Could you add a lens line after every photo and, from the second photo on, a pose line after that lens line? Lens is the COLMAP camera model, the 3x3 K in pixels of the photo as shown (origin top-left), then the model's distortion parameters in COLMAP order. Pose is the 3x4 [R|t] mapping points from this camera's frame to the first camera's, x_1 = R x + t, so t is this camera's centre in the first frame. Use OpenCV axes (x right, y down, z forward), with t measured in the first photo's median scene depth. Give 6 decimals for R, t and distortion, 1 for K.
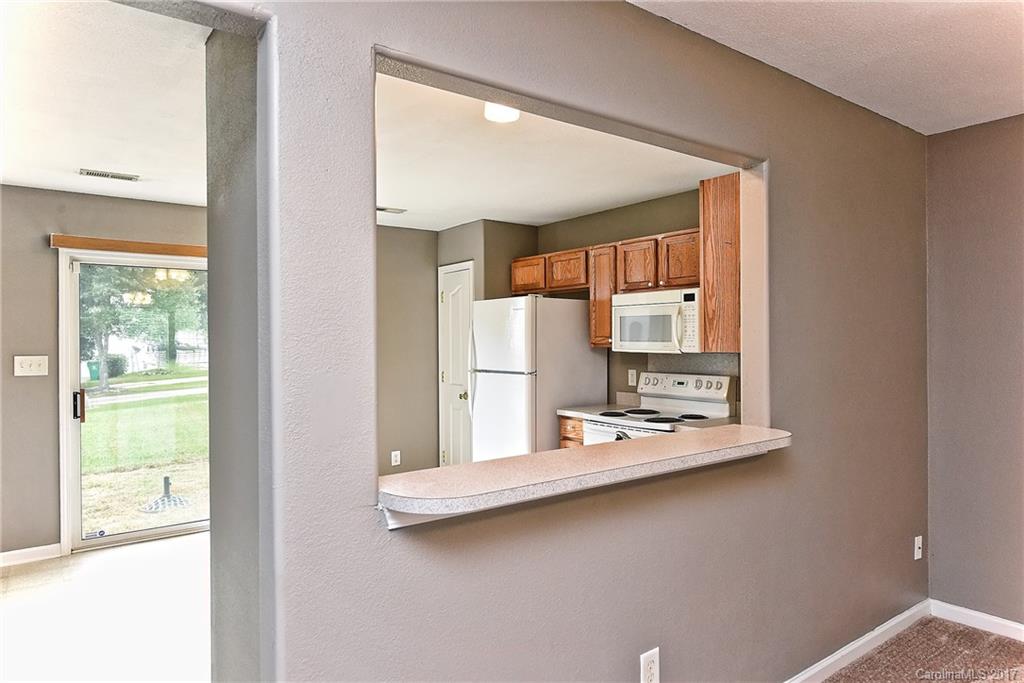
lens RADIAL K [[635.6, 0, 512.0], [0, 635.6, 341.5], [0, 0, 1]] dist [0.002767, 0.000597]
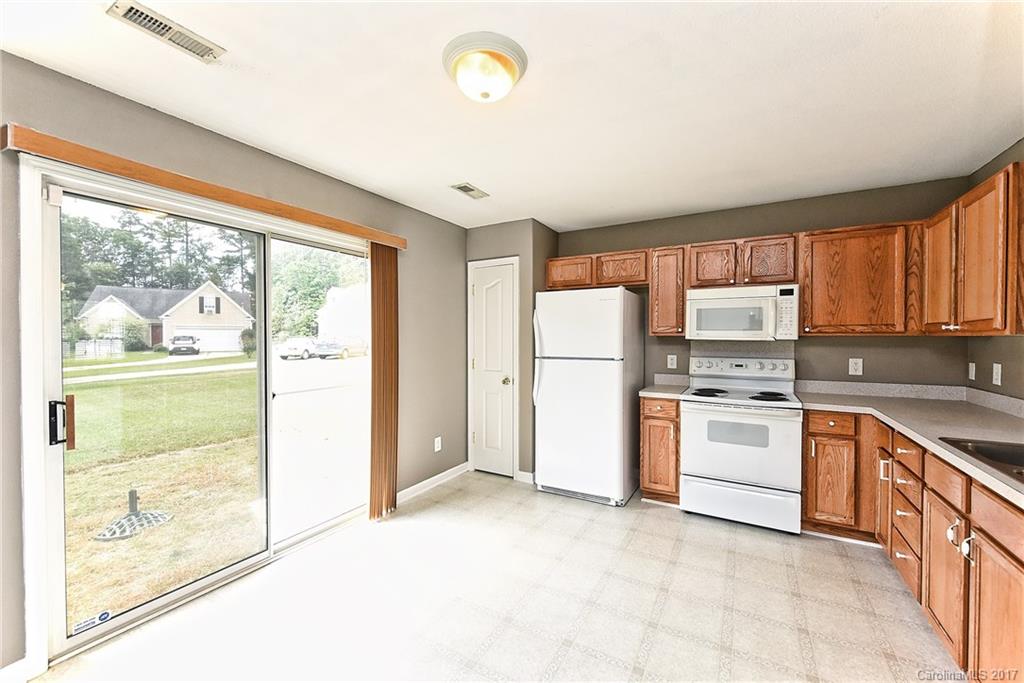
lens RADIAL K [[402.9, 0, 513.6], [0, 402.9, 342.4], [0, 0, 1]] dist [0.000106, -0.000149]
pose [[0.917813, 0.001982, 0.397008, -0.415576], [-0.005685, 0.999951, 0.008151, 0.017068], [-0.396972, -0.009738, 0.917779, 0.451847]]
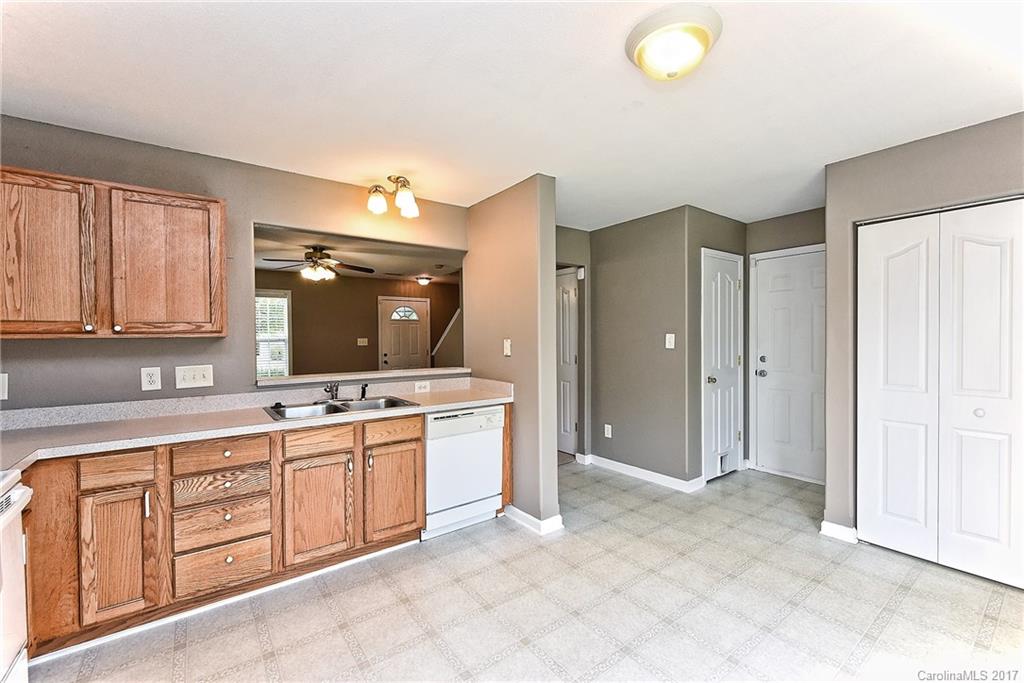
lens RADIAL K [[423.2, 0, 512.0], [0, 423.2, 341.5], [0, 0, 1]] dist [0.000526, -0.006506]
pose [[-0.999868, 0.016237, -0.000291, -0.163342], [0.016231, 0.999766, 0.014300, 0.014489], [0.000523, 0.014294, -0.999898, 1.136157]]
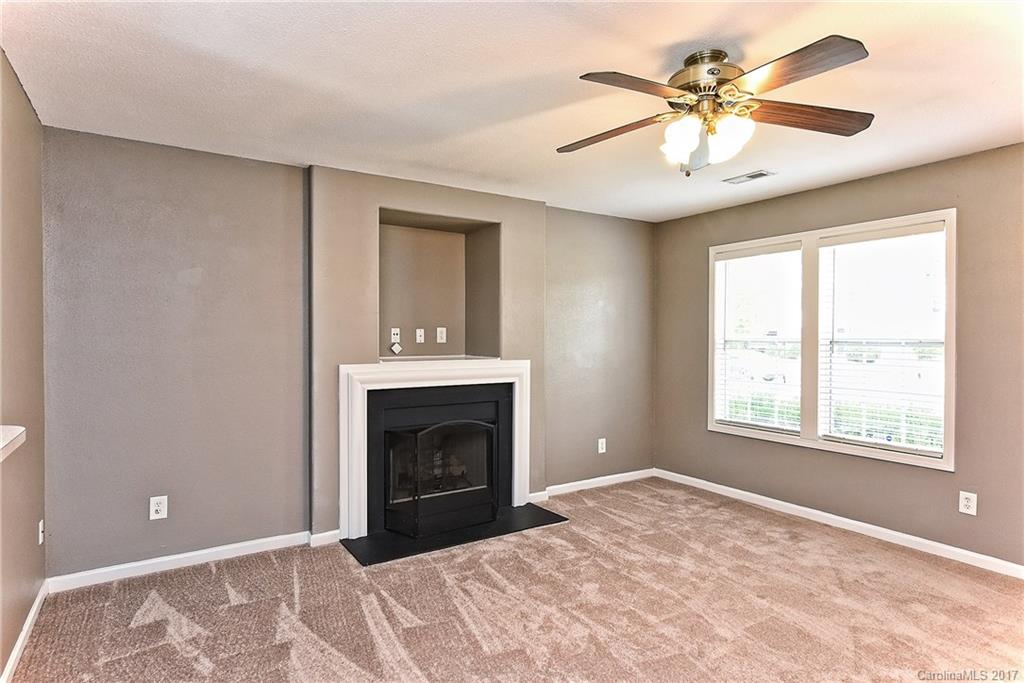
lens RADIAL K [[559.7, 0, 512.0], [0, 559.7, 341.5], [0, 0, 1]] dist [-0.000199, 0.000667]
pose [[0.058445, -0.002431, 0.998288, -0.140034], [-0.000200, 0.999997, 0.002447, 0.014151], [-0.998291, -0.000343, 0.058444, 0.142377]]
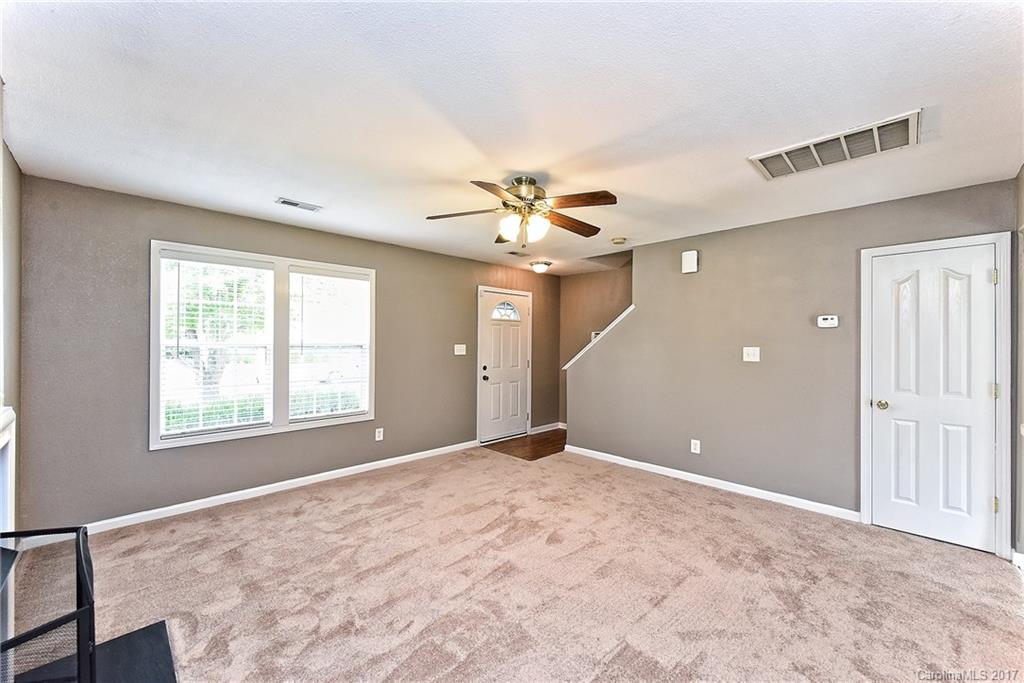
lens RADIAL K [[402.9, 0, 513.6], [0, 402.9, 342.4], [0, 0, 1]] dist [0.000106, -0.000149]
pose [[-0.987620, 0.005209, -0.156782, 0.457935], [0.004991, 0.999986, 0.001789, 0.009119], [0.156789, 0.000985, -0.987632, 0.579483]]
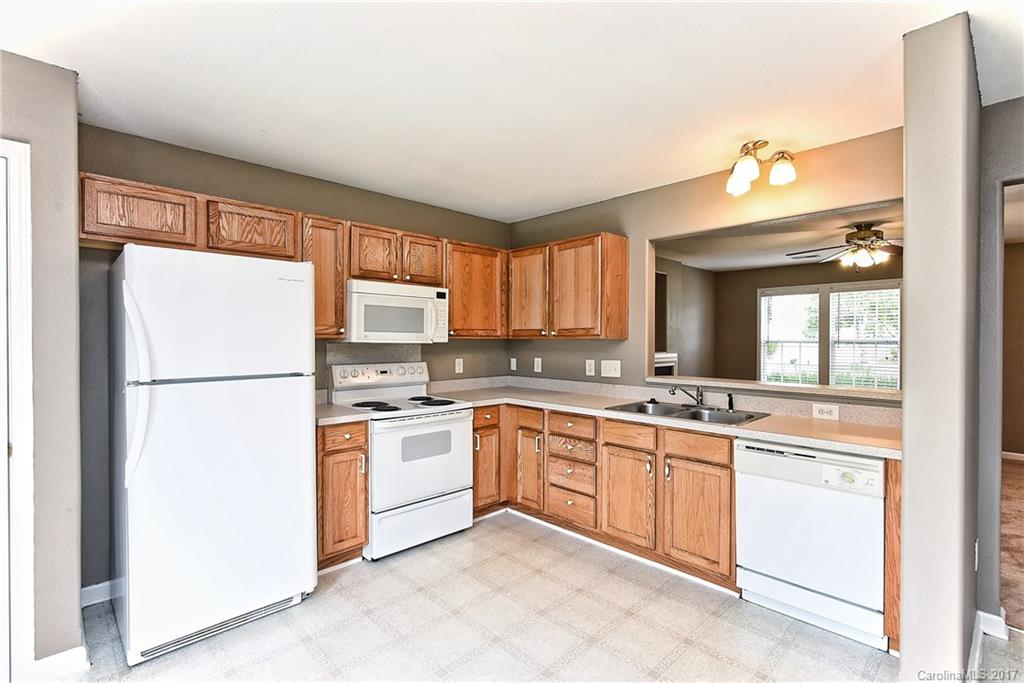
lens RADIAL K [[475.3, 0, 513.9], [0, 475.3, 342.3], [0, 0, 1]] dist [-0.000991, -0.000238]
pose [[-0.133154, 0.000735, 0.991095, -0.533688], [0.002019, 0.999998, -0.000471, 0.016036], [-0.991093, 0.001938, -0.133155, 0.858064]]
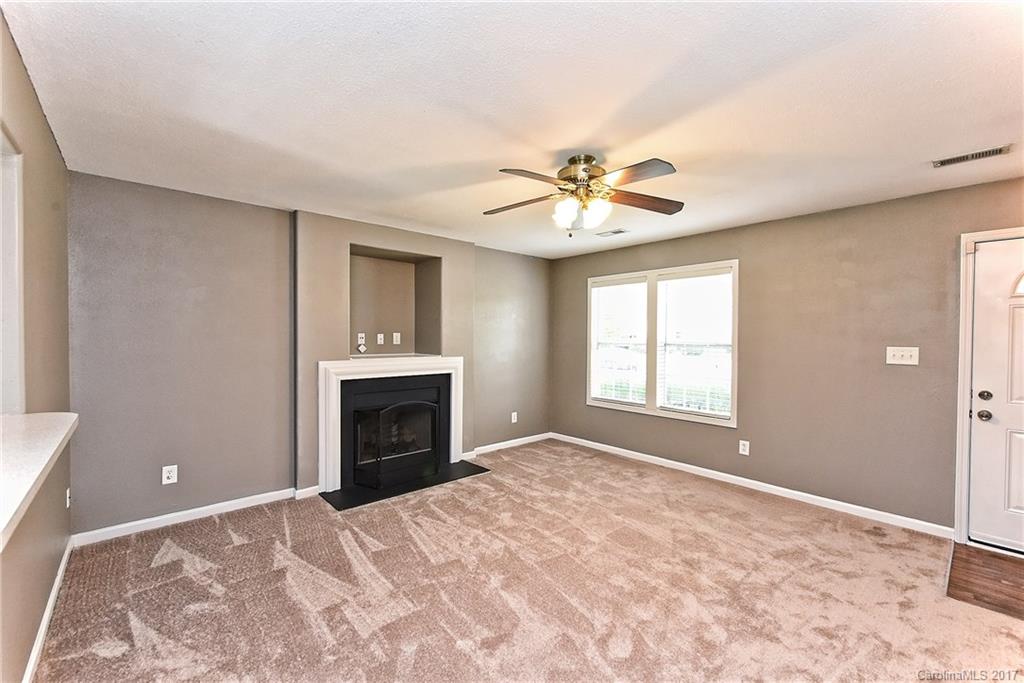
lens RADIAL K [[420.9, 0, 513.6], [0, 420.9, 342.5], [0, 0, 1]] dist [-0.000209, -0.000294]
pose [[-0.097597, -0.006594, 0.995204, -0.186595], [-0.003175, 0.999975, 0.006314, 0.007317], [-0.995221, -0.002543, -0.097615, 0.145651]]
